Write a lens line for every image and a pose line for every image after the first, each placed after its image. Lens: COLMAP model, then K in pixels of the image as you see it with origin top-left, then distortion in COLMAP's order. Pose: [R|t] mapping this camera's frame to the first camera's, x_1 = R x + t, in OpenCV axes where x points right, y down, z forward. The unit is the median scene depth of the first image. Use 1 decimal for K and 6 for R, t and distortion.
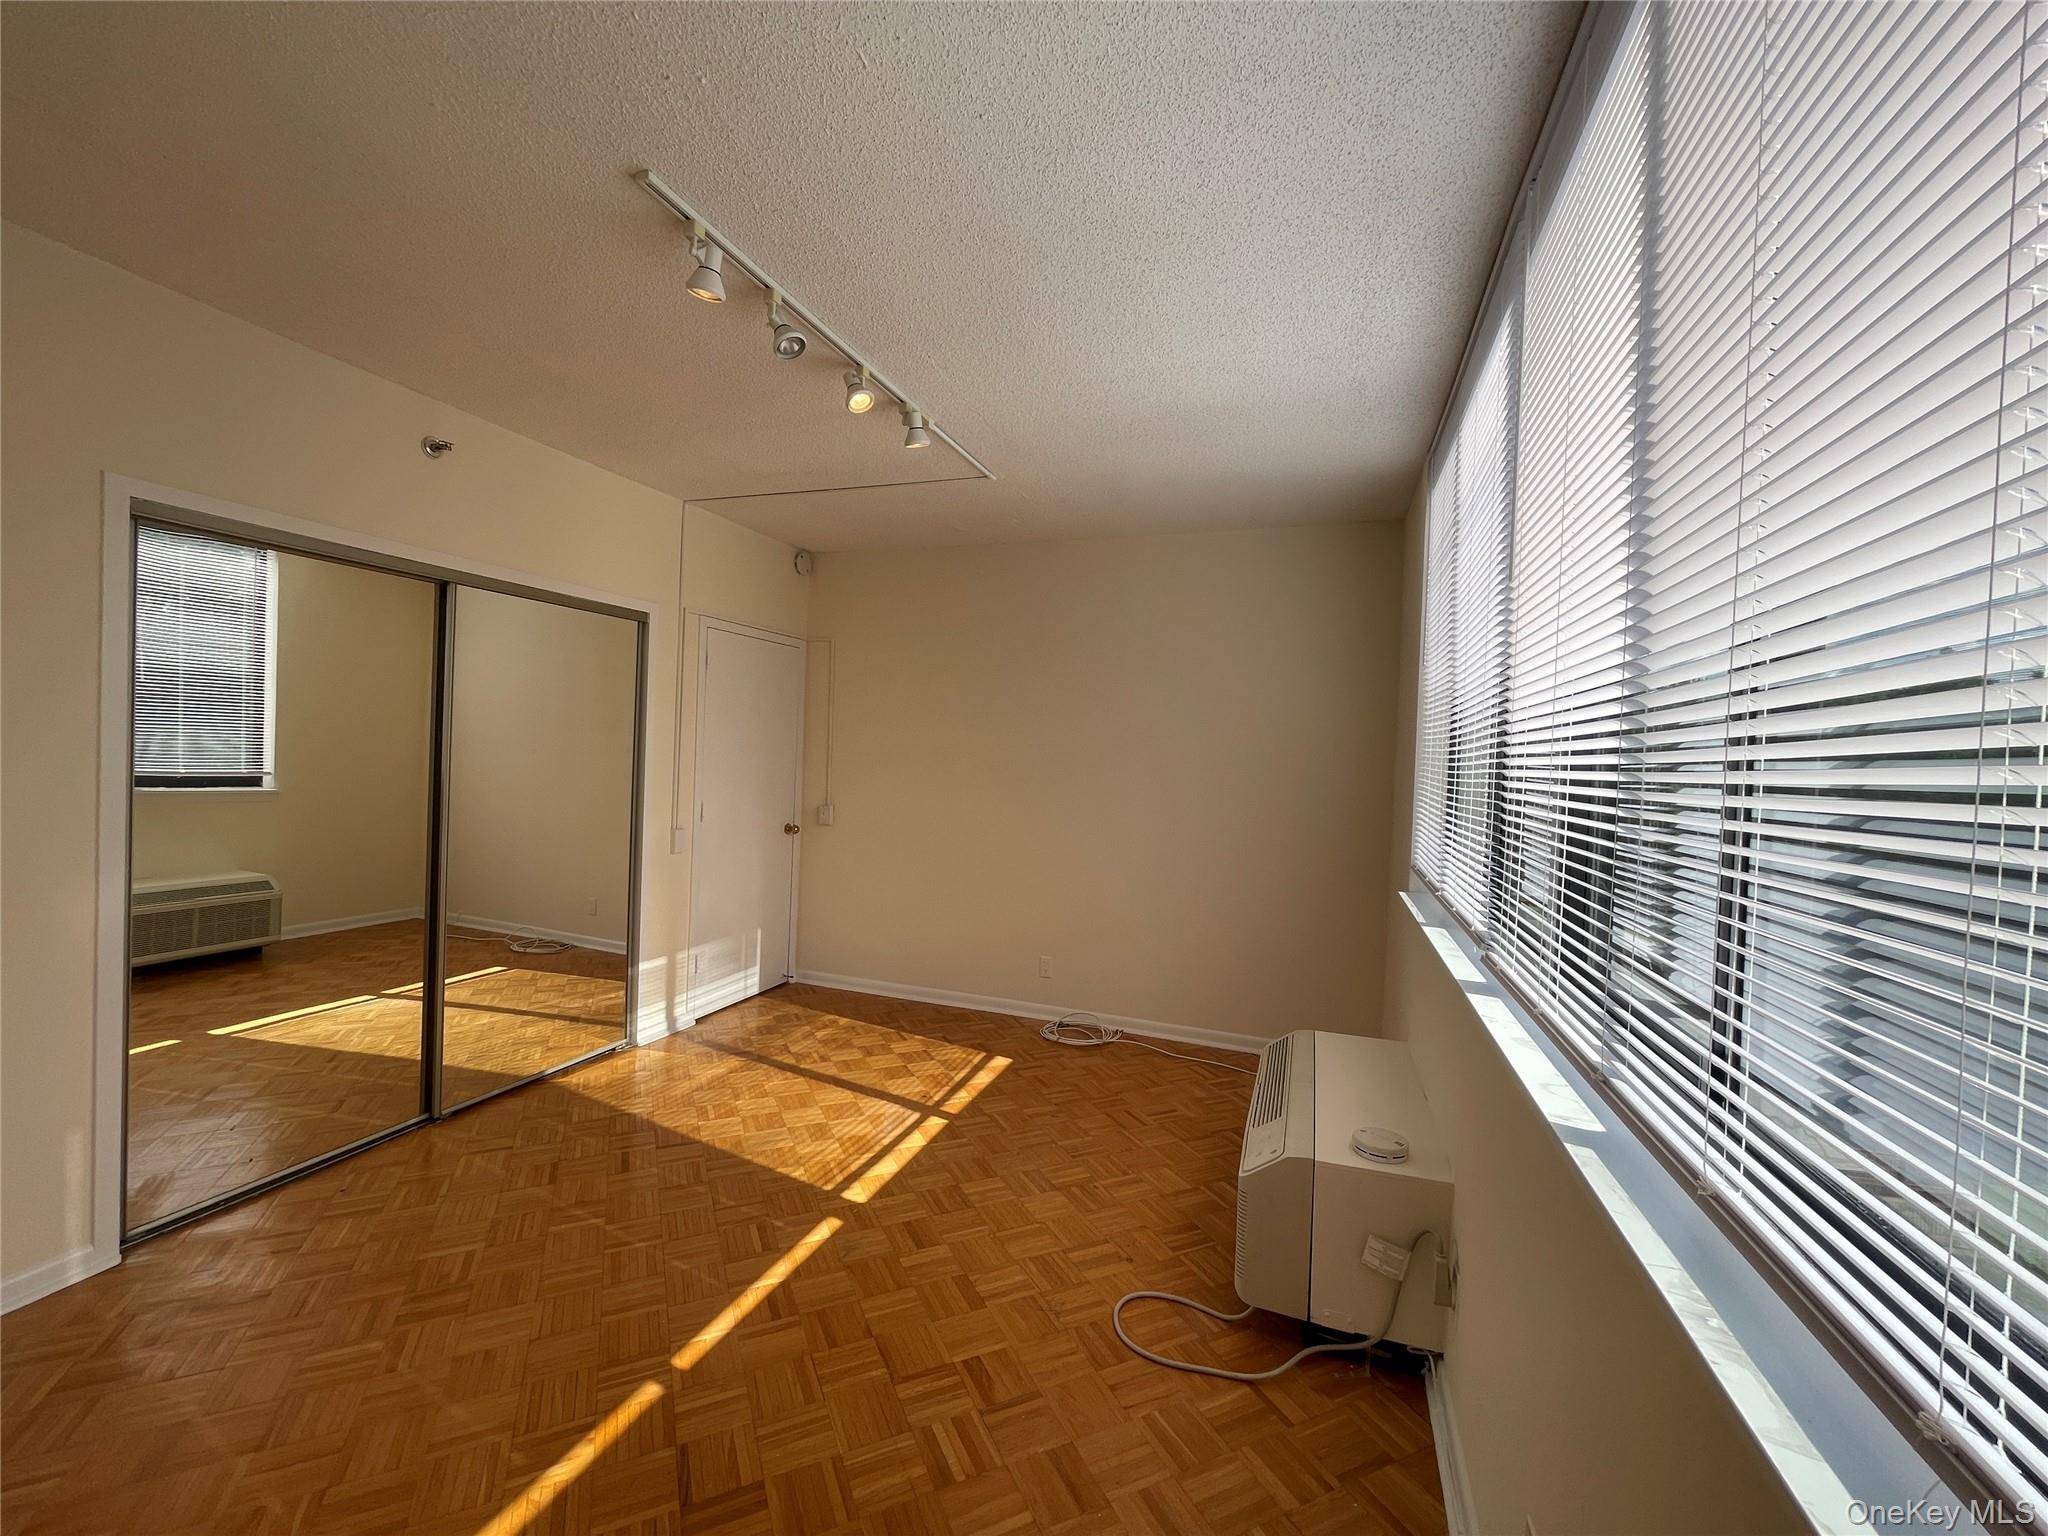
lens RADIAL K [[830.8, 0, 1013.3], [0, 830.8, 767.5], [0, 0, 1]] dist [-0.009569, 0.006074]
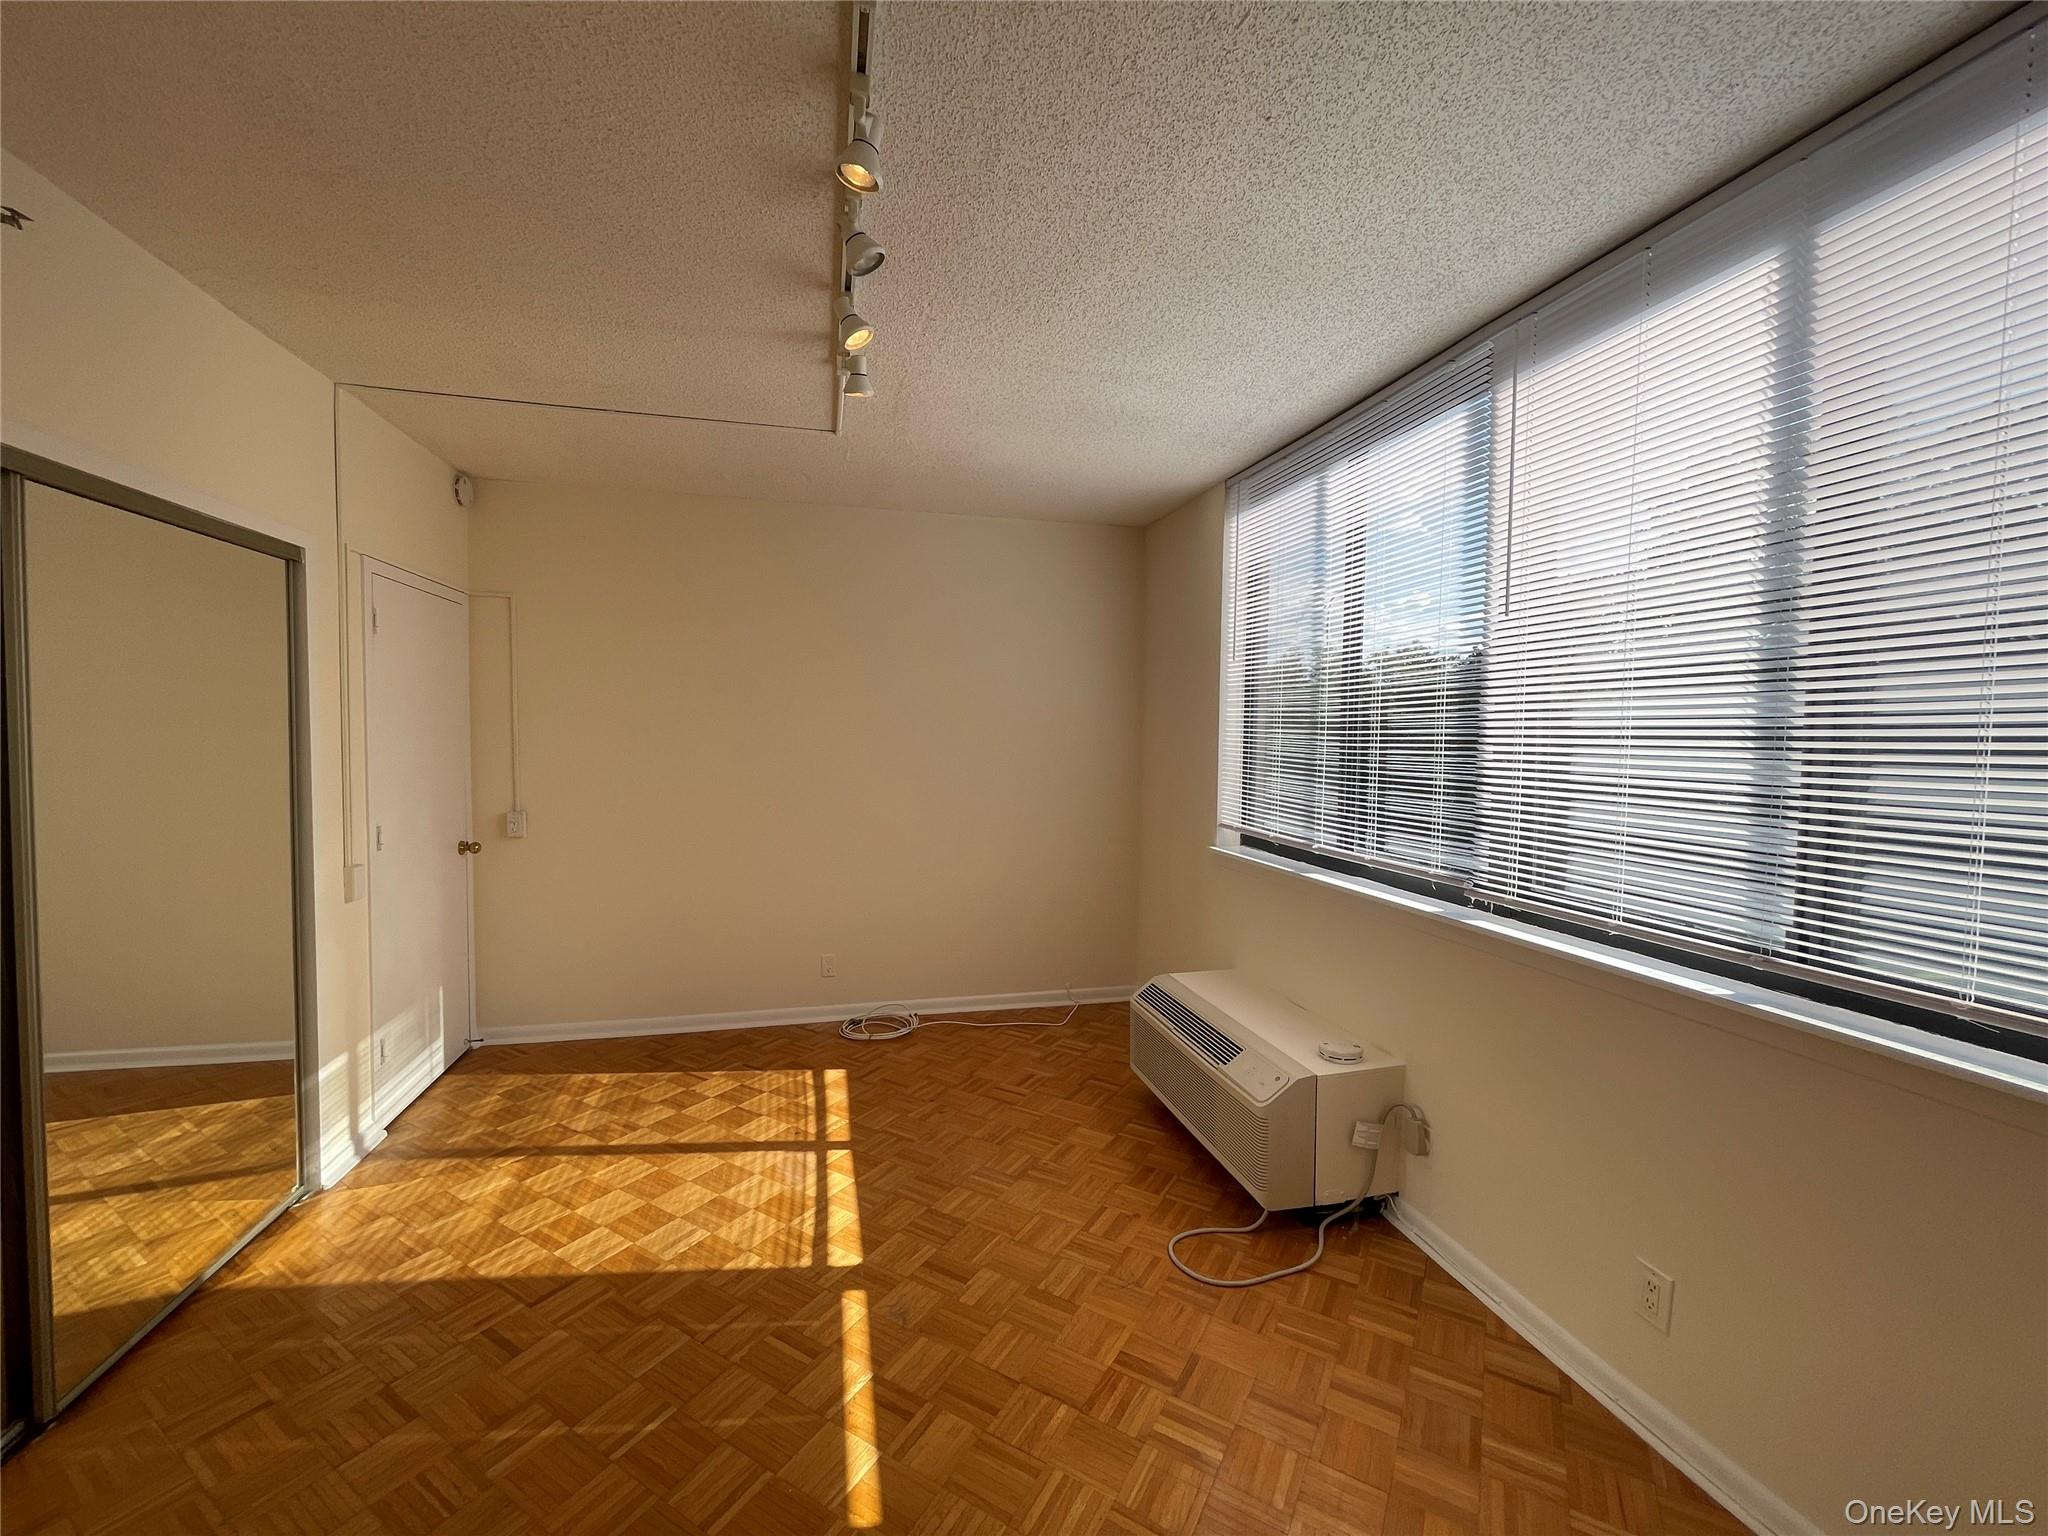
lens RADIAL K [[830.8, 0, 1013.3], [0, 830.8, 767.5], [0, 0, 1]] dist [-0.009569, 0.006074]
pose [[0.827666, -0.051913, 0.558815, -0.357911], [0.028149, 0.998299, 0.051049, -0.030032], [-0.560514, -0.026521, 0.827720, 0.133907]]
